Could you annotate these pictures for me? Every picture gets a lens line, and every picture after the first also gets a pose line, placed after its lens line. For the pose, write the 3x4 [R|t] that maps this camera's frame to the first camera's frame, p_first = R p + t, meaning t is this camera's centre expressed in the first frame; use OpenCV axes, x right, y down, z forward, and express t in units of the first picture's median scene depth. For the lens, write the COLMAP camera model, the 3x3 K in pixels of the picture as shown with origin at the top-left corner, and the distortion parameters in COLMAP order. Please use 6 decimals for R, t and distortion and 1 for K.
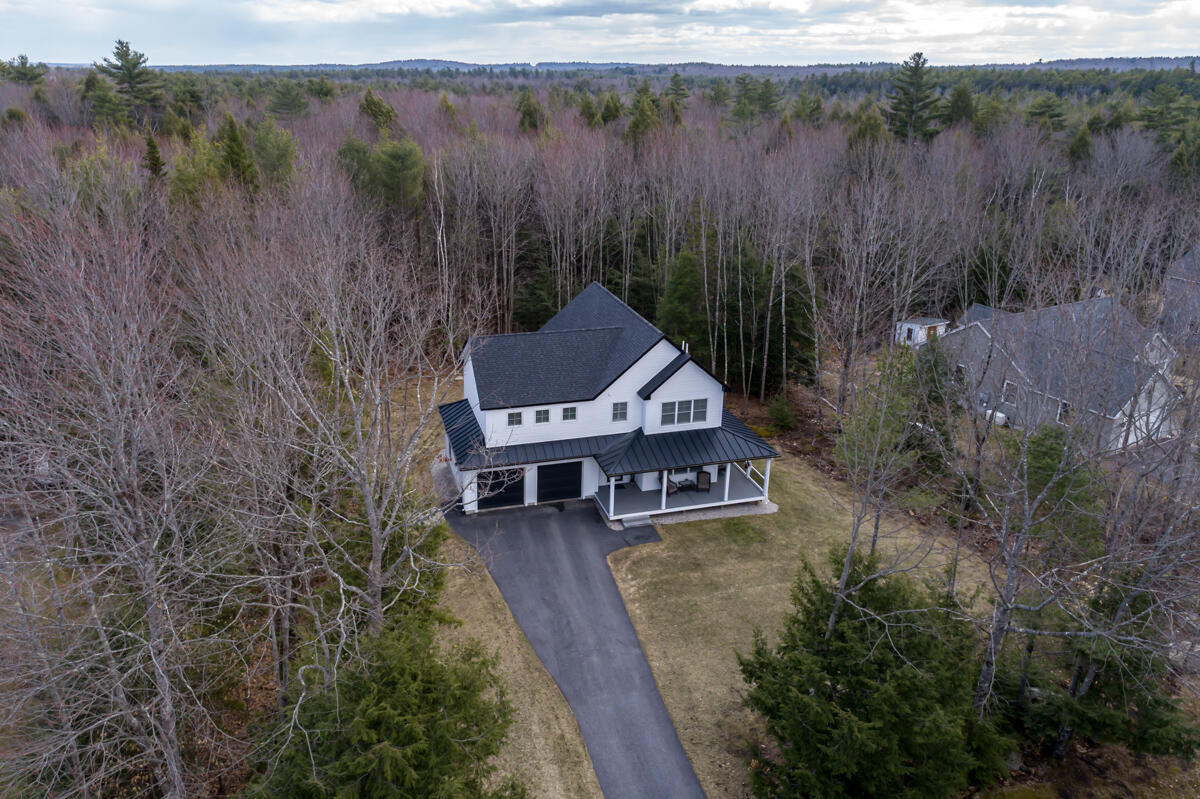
lens RADIAL K [[865.1, 0, 569.2], [0, 865.1, 330.0], [0, 0, 1]] dist [0.005395, 0.003594]
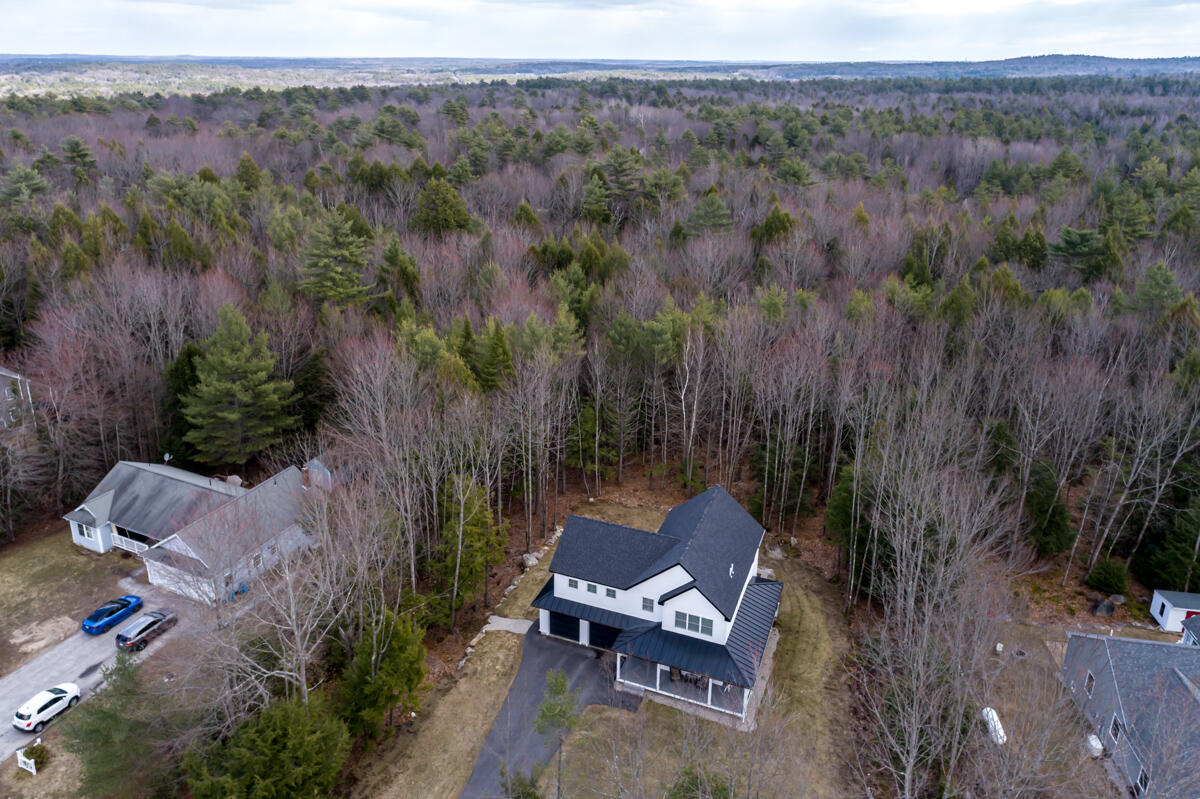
lens RADIAL K [[865.1, 0, 569.2], [0, 865.1, 330.0], [0, 0, 1]] dist [0.005395, 0.003594]
pose [[0.778157, 0.187767, -0.599346, 0.684629], [-0.175095, 0.981288, 0.080092, -0.406691], [0.603170, 0.042618, 0.796473, -0.149679]]
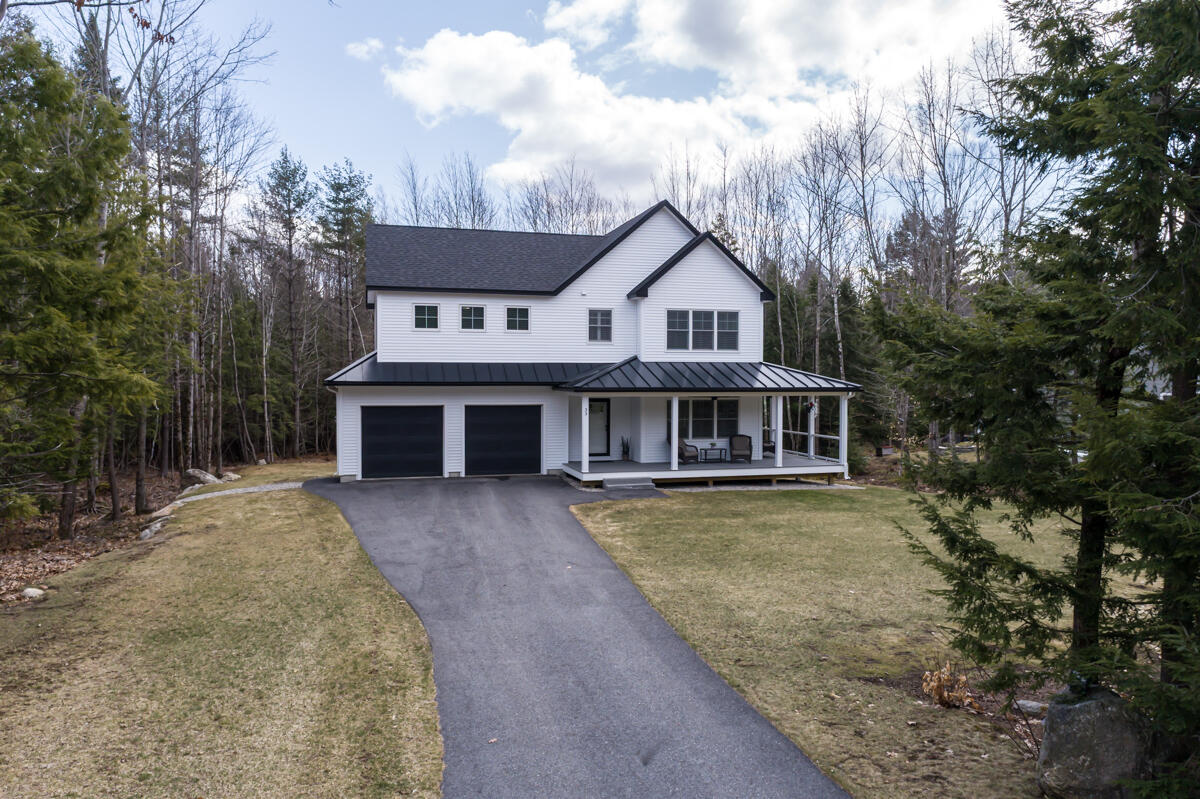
lens RADIAL K [[835.9, 0, 603.3], [0, 835.9, 386.4], [0, 0, 1]] dist [0.006236, 0.001044]
pose [[0.999874, -0.015635, 0.002572, 0.058717], [0.015712, 0.957325, -0.288587, 0.313812], [0.002050, 0.288591, 0.957450, 0.432290]]
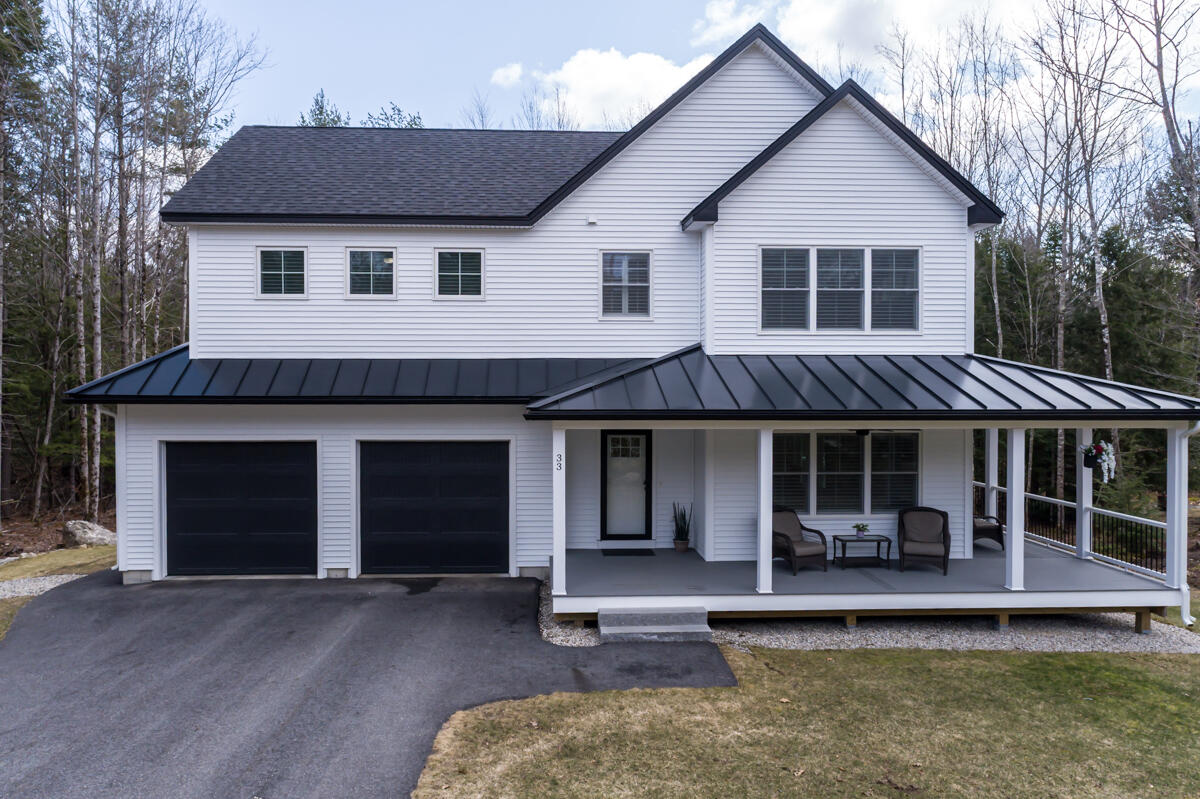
lens RADIAL K [[845.8, 0, 578.1], [0, 845.8, 391.5], [0, 0, 1]] dist [0.006922, 0.005440]
pose [[0.973069, -0.015416, -0.229998, 0.112818], [-0.053012, 0.956054, -0.288360, 0.223707], [0.224336, 0.292787, 0.929489, 0.721737]]
